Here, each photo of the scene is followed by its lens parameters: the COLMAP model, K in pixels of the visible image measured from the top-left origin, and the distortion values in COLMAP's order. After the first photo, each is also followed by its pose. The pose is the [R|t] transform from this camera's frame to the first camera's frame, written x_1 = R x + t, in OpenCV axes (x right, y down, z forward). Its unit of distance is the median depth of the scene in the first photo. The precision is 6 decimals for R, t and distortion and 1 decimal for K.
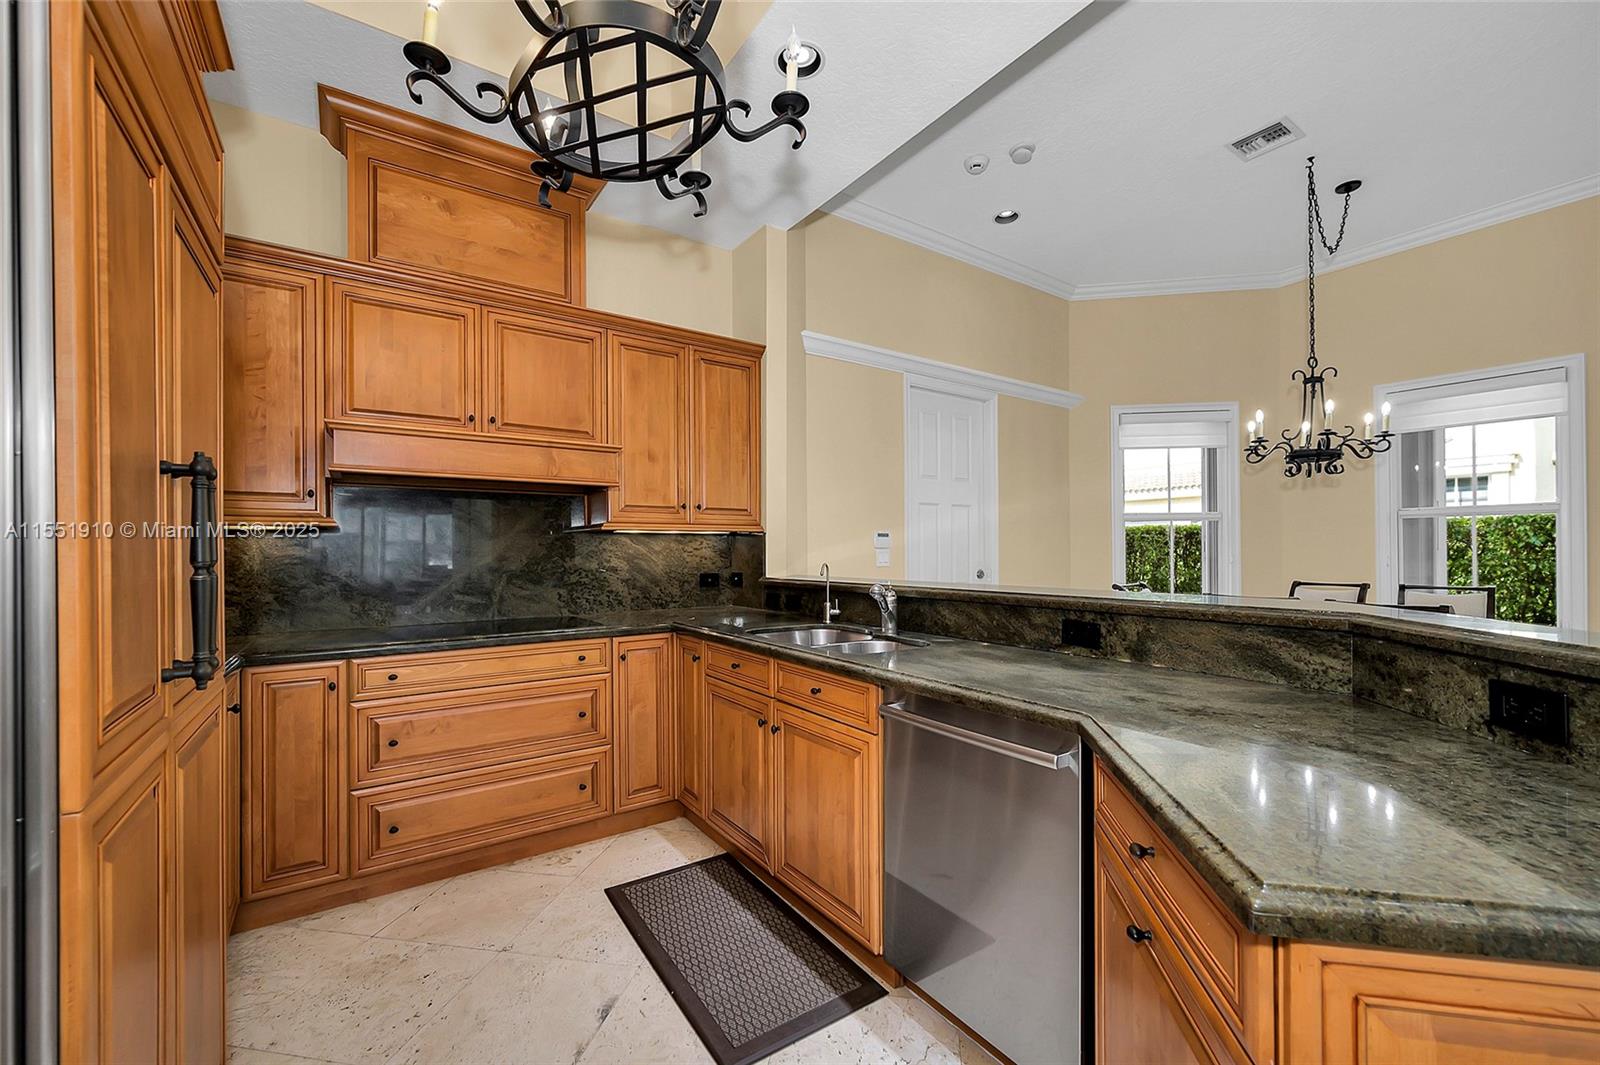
lens RADIAL K [[644.3, 0, 804.9], [0, 644.3, 550.8], [0, 0, 1]] dist [-0.001999, -0.000250]
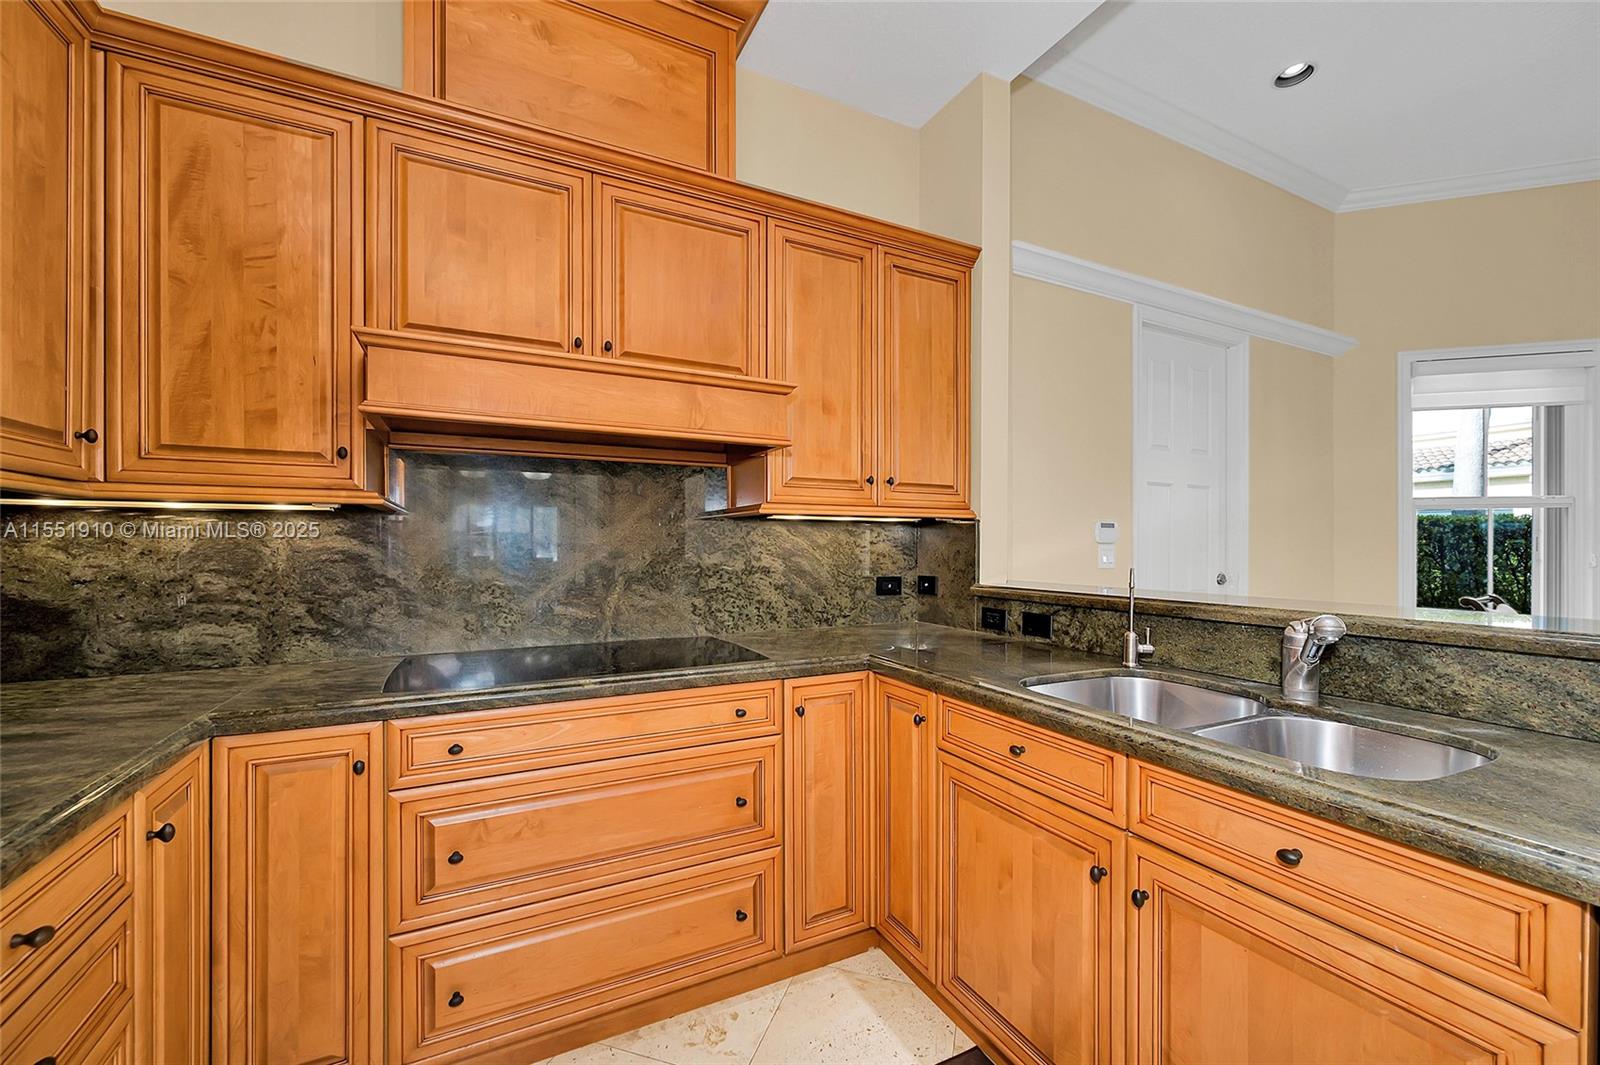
lens RADIAL K [[644.3, 0, 804.9], [0, 644.3, 550.8], [0, 0, 1]] dist [-0.001999, -0.000250]
pose [[0.990756, 0.007865, -0.135429, -0.186904], [-0.006675, 0.999935, 0.009235, 0.000051], [0.135493, -0.008245, 0.990744, 0.357647]]
